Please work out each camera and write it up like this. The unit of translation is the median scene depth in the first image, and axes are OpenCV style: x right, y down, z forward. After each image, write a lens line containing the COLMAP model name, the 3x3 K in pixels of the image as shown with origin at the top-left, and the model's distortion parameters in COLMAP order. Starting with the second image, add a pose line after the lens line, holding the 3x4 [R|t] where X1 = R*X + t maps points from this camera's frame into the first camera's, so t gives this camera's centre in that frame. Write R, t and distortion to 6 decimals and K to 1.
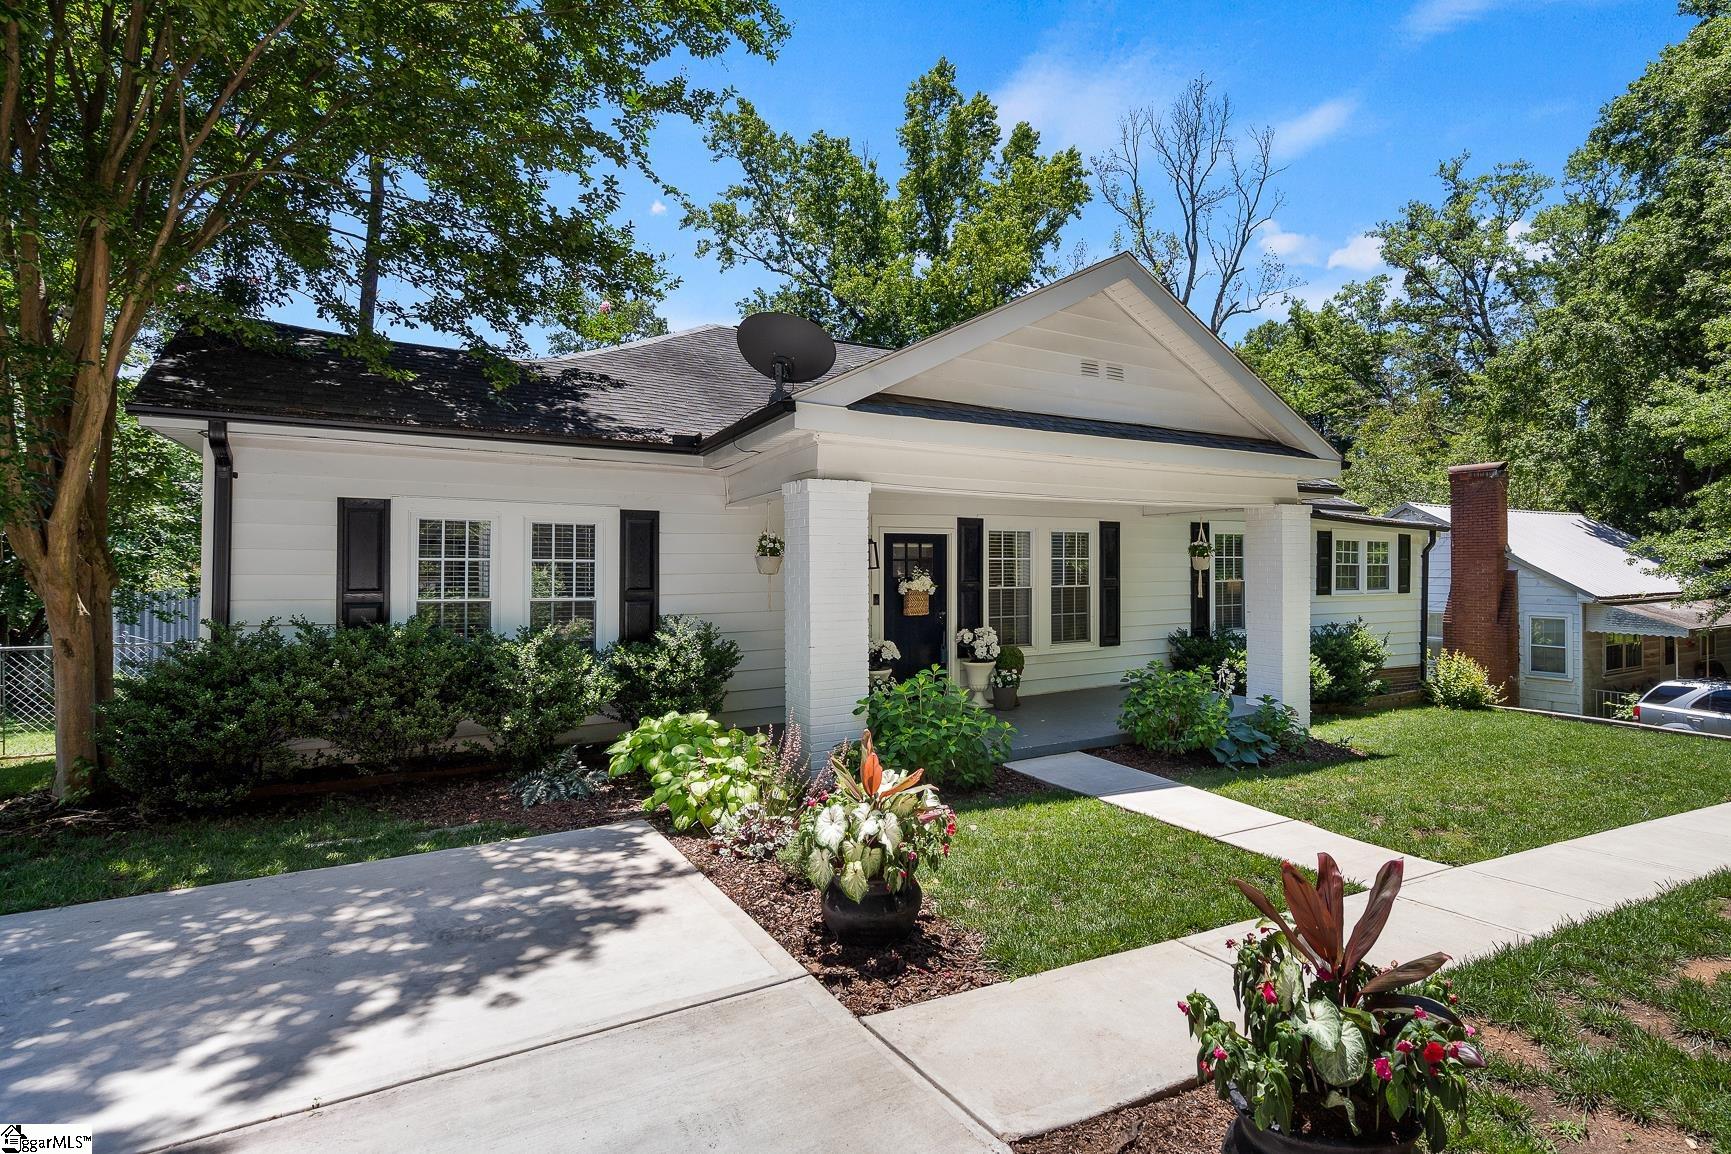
lens RADIAL K [[827.6, 0, 870.2], [0, 827.6, 580.0], [0, 0, 1]] dist [-0.009073, 0.003321]
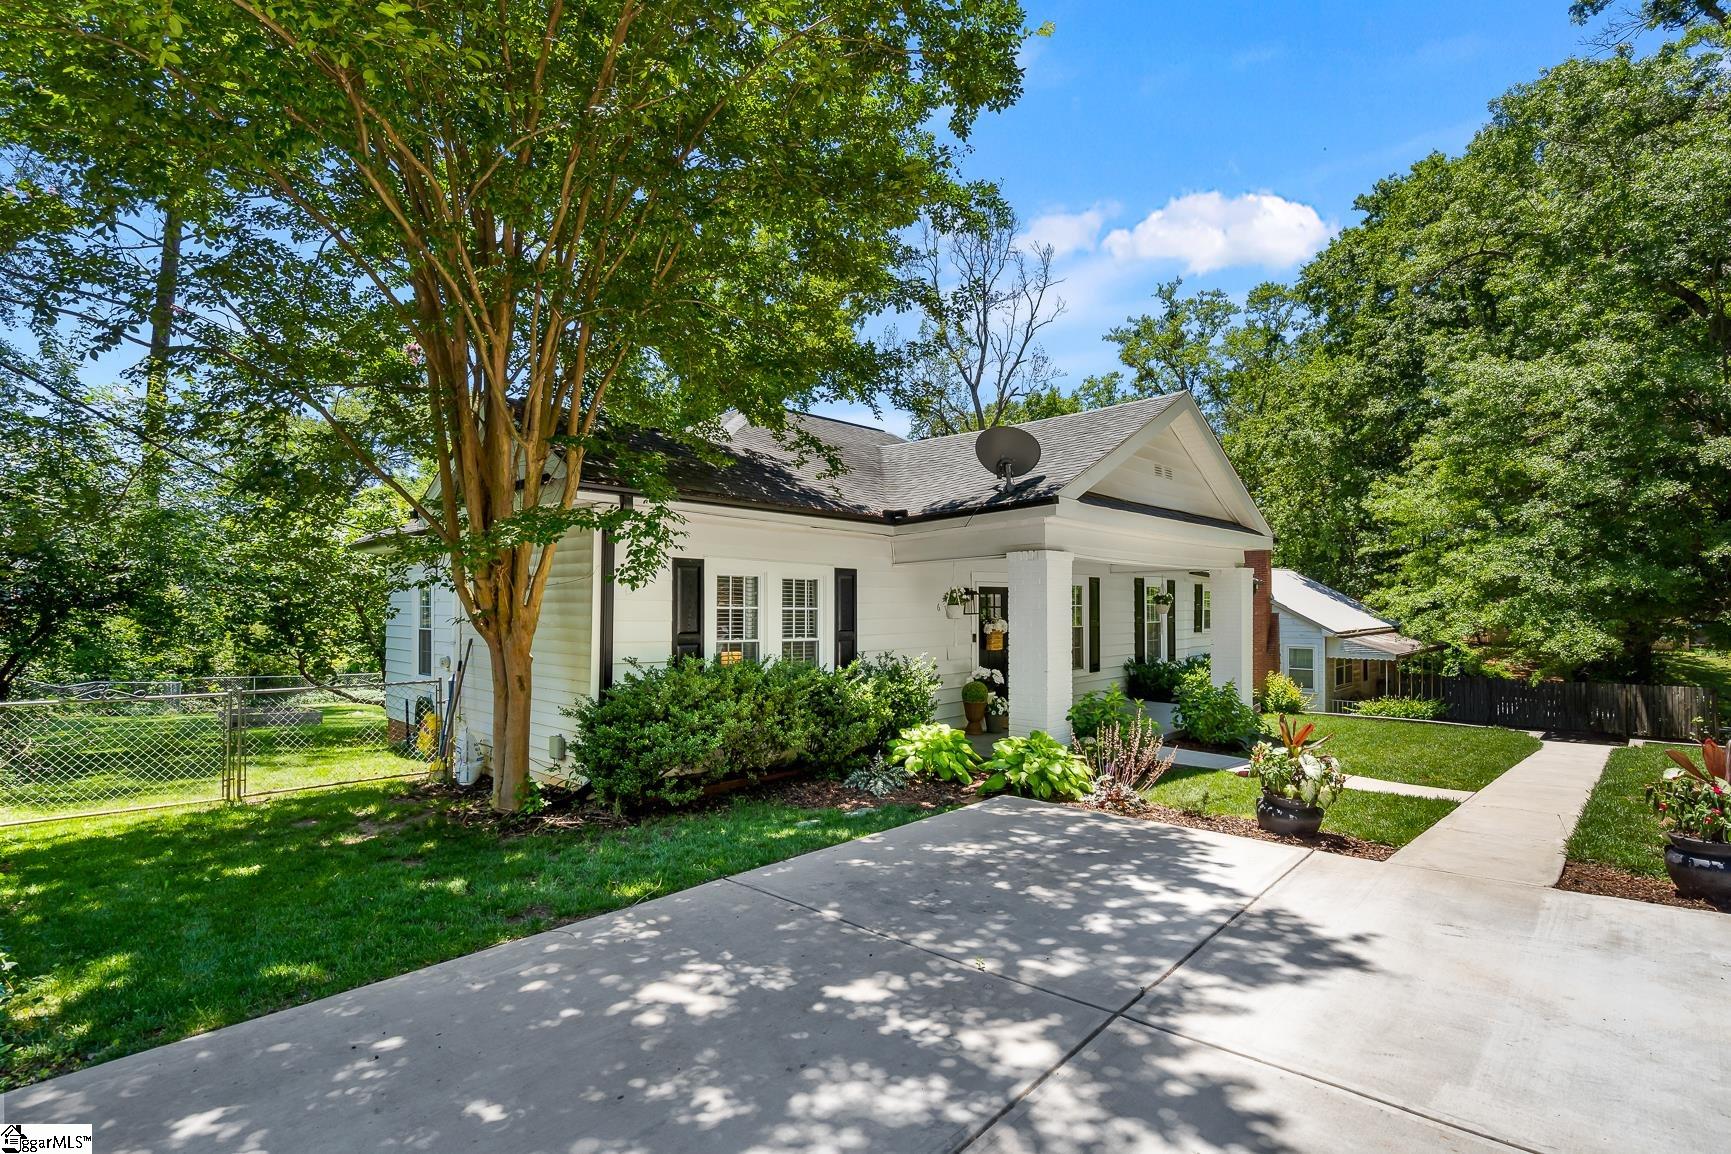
lens RADIAL K [[805.0, 0, 780.6], [0, 805.0, 613.0], [0, 0, 1]] dist [-0.008133, 0.003097]
pose [[0.971912, -0.003192, 0.235323, -0.547800], [0.006166, 0.999910, -0.011904, -0.002009], [-0.235264, 0.013021, 0.971844, -0.137932]]
